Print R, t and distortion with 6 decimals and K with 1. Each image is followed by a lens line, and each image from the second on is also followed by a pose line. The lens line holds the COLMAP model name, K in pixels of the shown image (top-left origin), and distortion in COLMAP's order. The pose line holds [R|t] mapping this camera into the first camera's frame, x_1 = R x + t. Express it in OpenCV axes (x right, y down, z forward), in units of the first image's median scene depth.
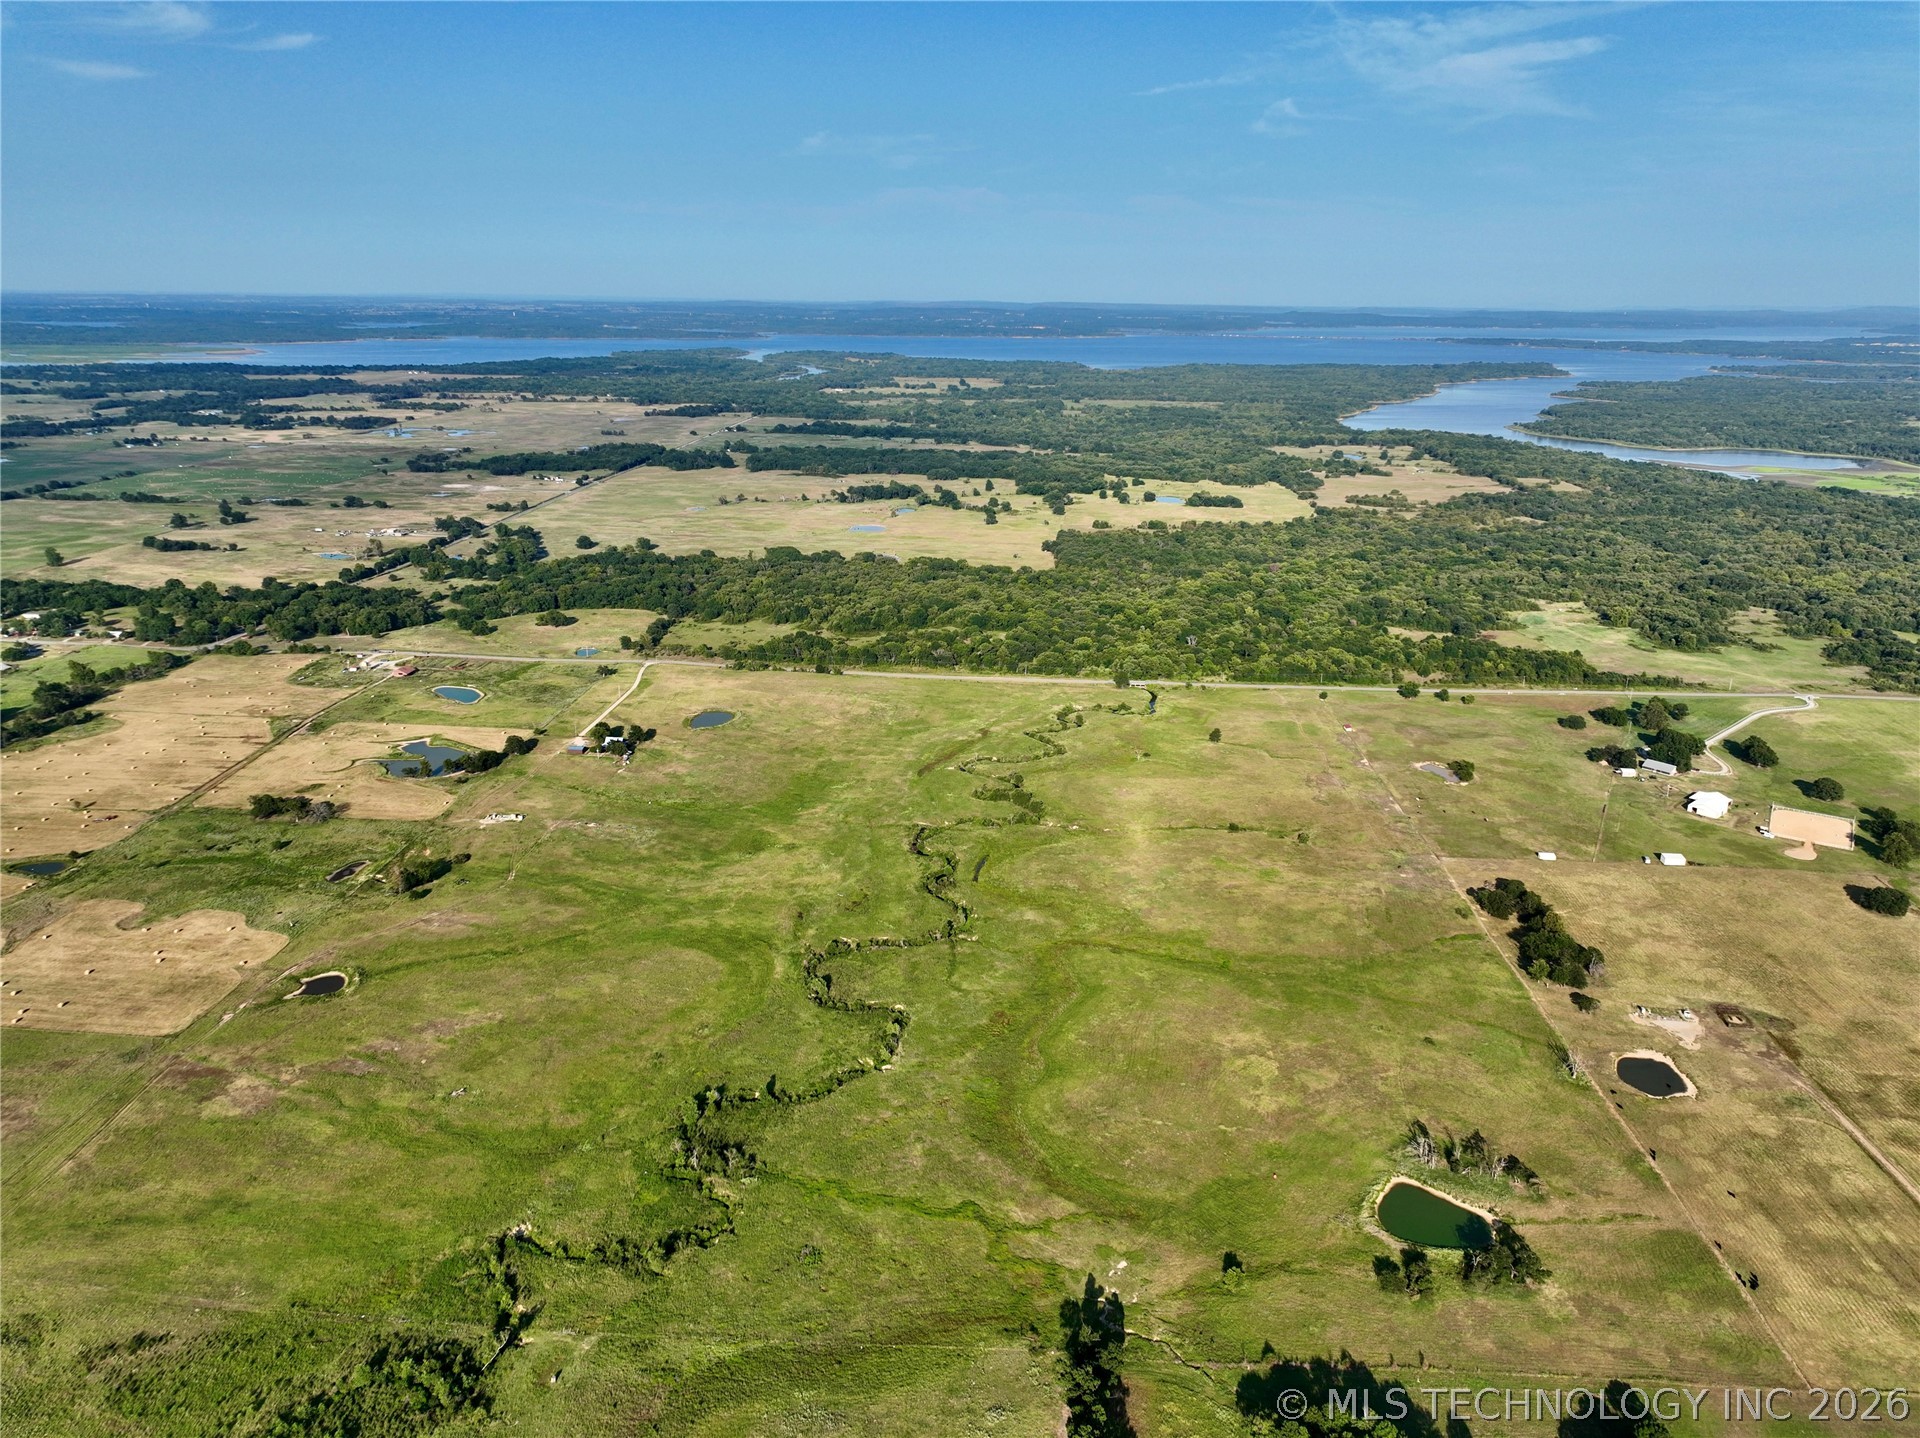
lens RADIAL K [[1347.5, 0, 960.0], [0, 1347.5, 719.0], [0, 0, 1]] dist [-0.000052, 0.015403]
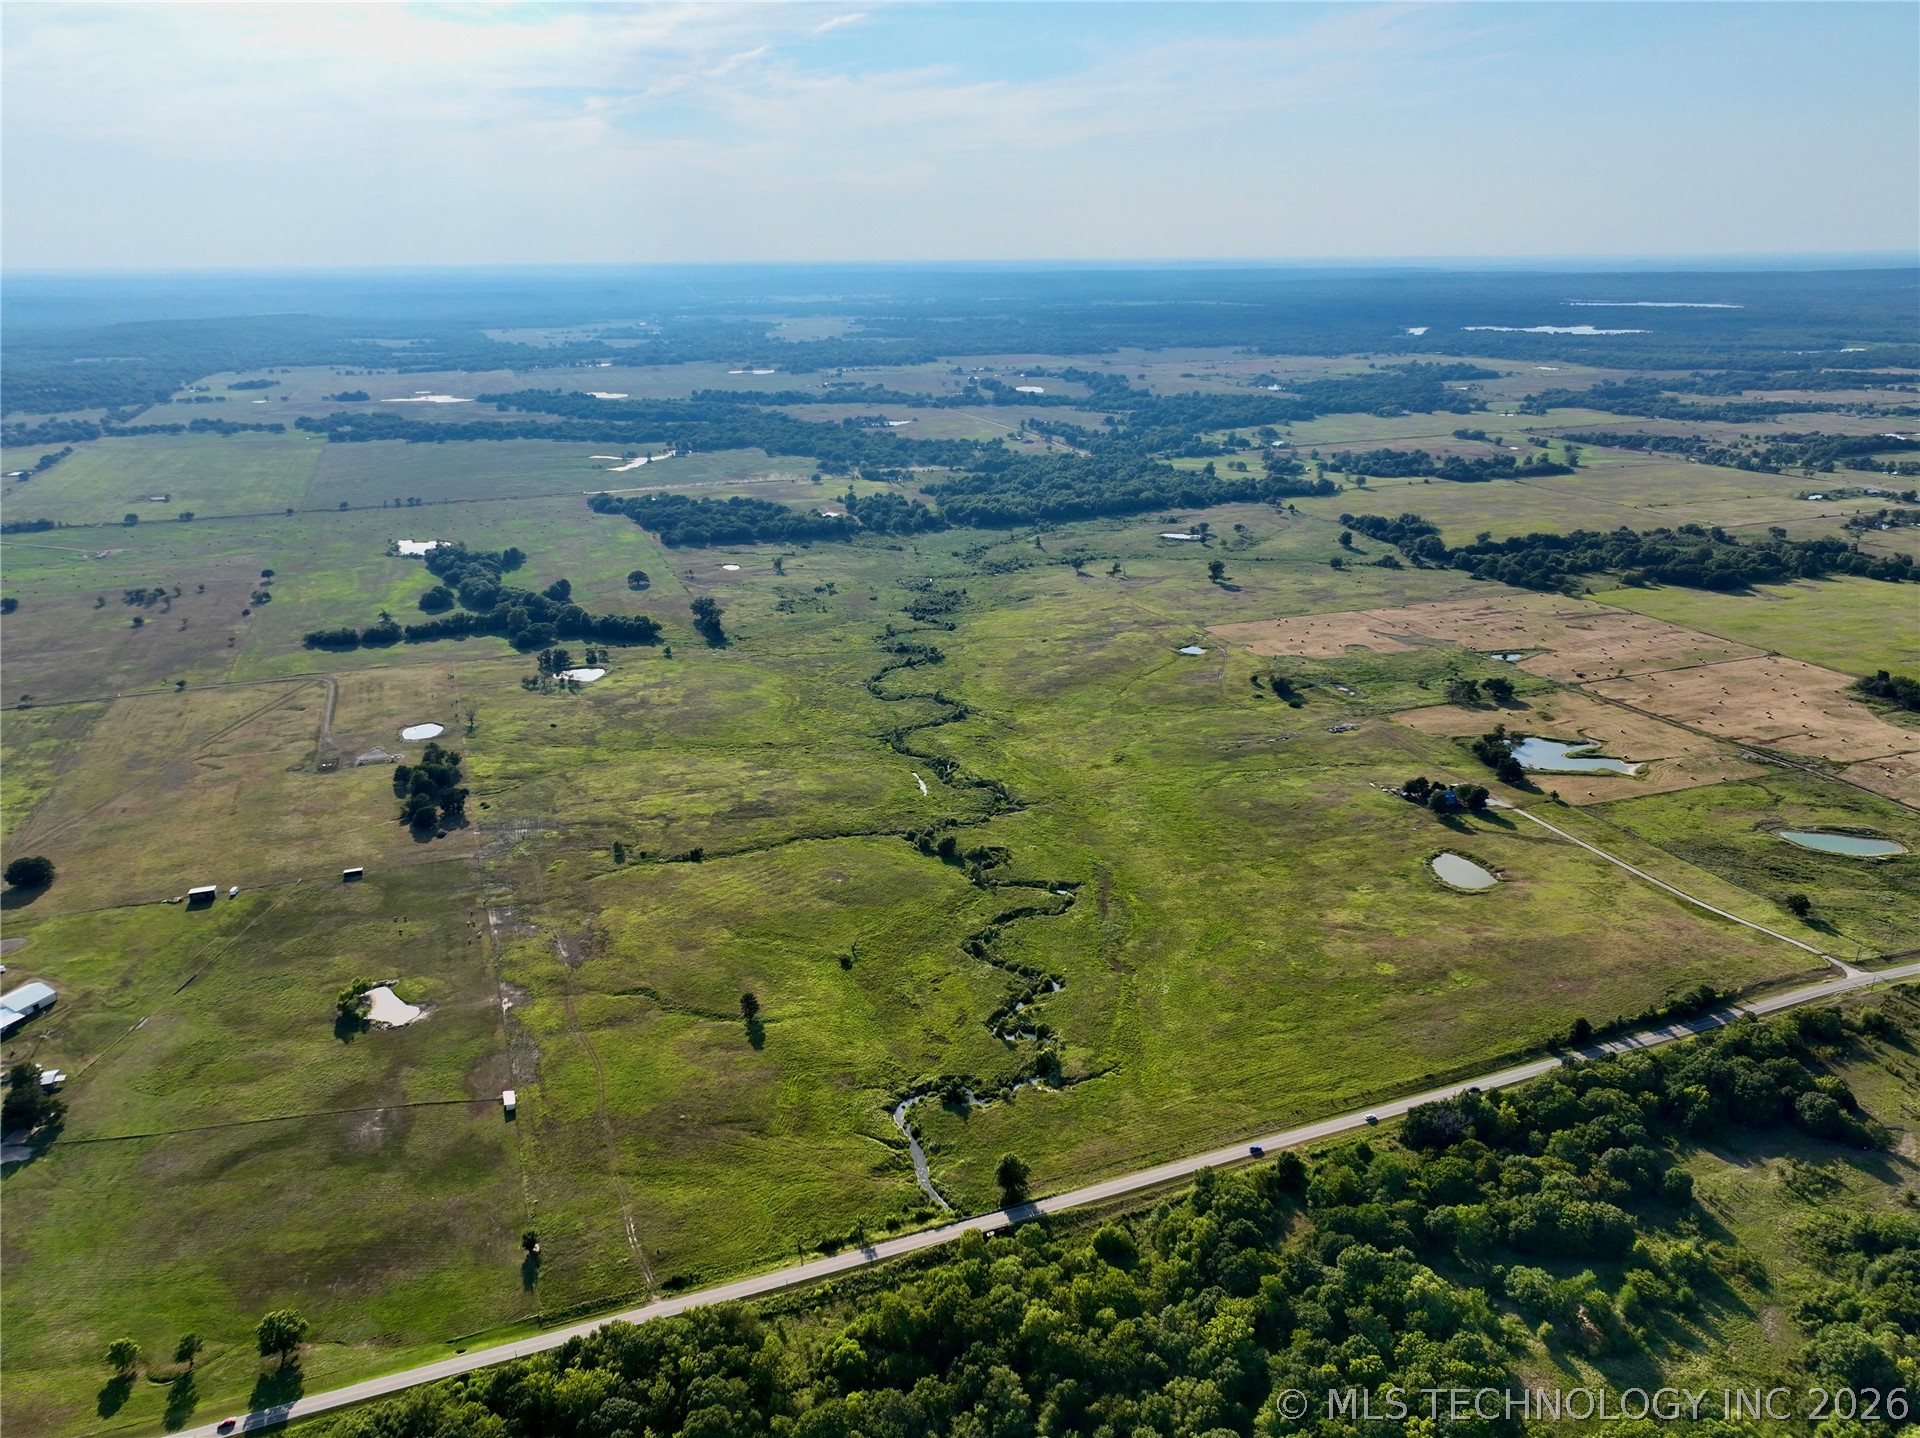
lens RADIAL K [[1347.5, 0, 960.0], [0, 1347.5, 719.0], [0, 0, 1]] dist [-0.000052, 0.015403]
pose [[-0.909232, 0.133891, -0.394171, 0.385482], [-0.127879, 0.811251, 0.570542, -0.524561], [0.396162, 0.569161, -0.720494, 1.663787]]
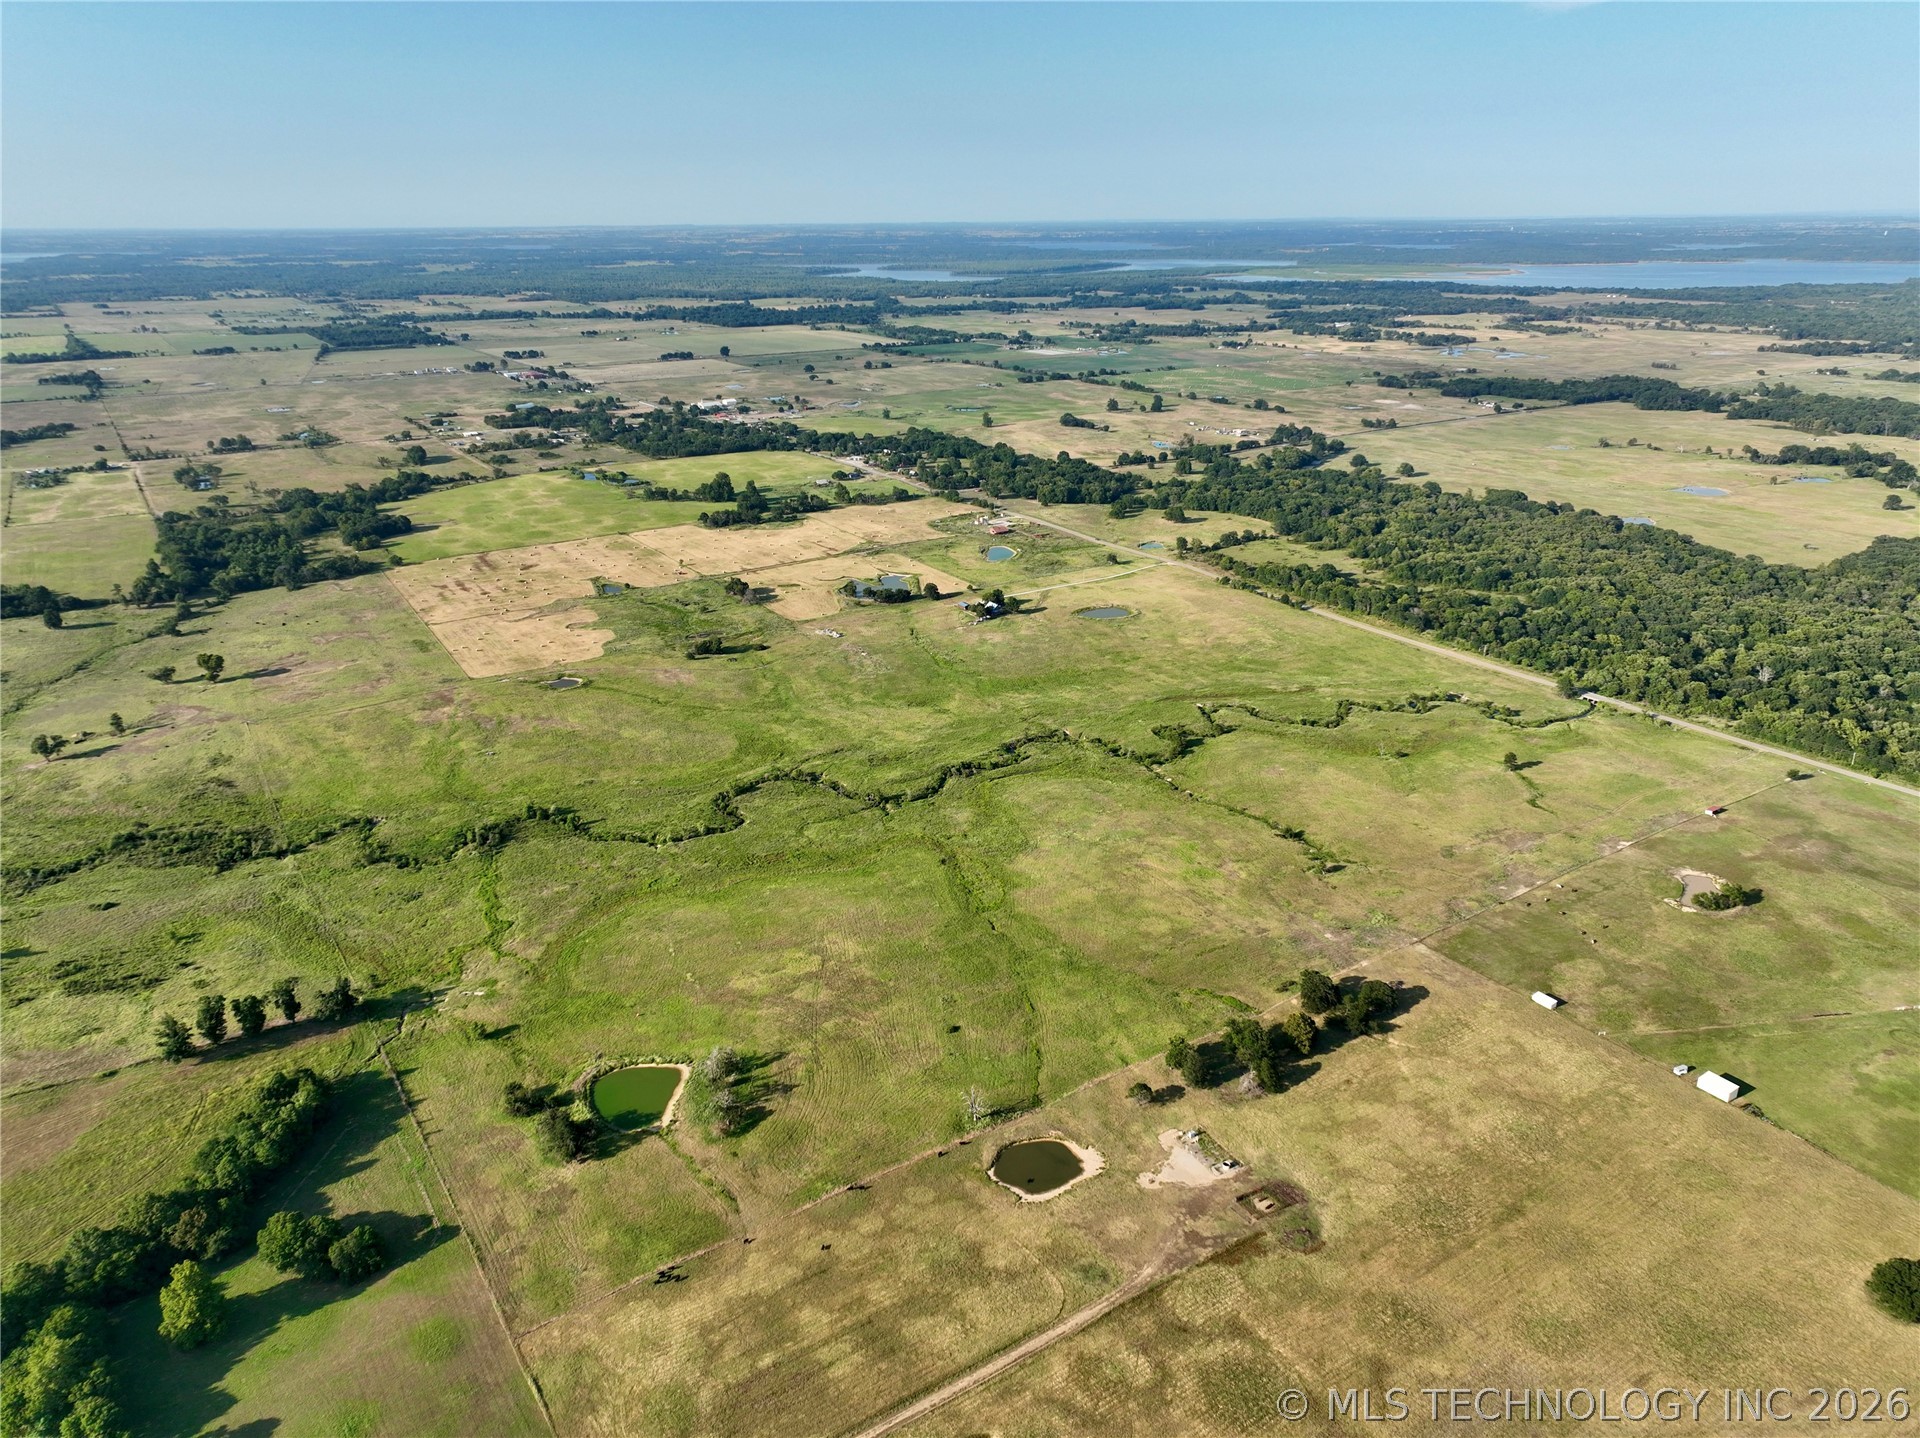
lens RADIAL K [[1347.5, 0, 960.0], [0, 1347.5, 719.0], [0, 0, 1]] dist [-0.000052, 0.015403]
pose [[0.603270, 0.266842, -0.751572, 0.699096], [-0.227693, 0.960771, 0.158353, -0.076079], [0.764344, 0.075599, 0.640362, 0.290941]]
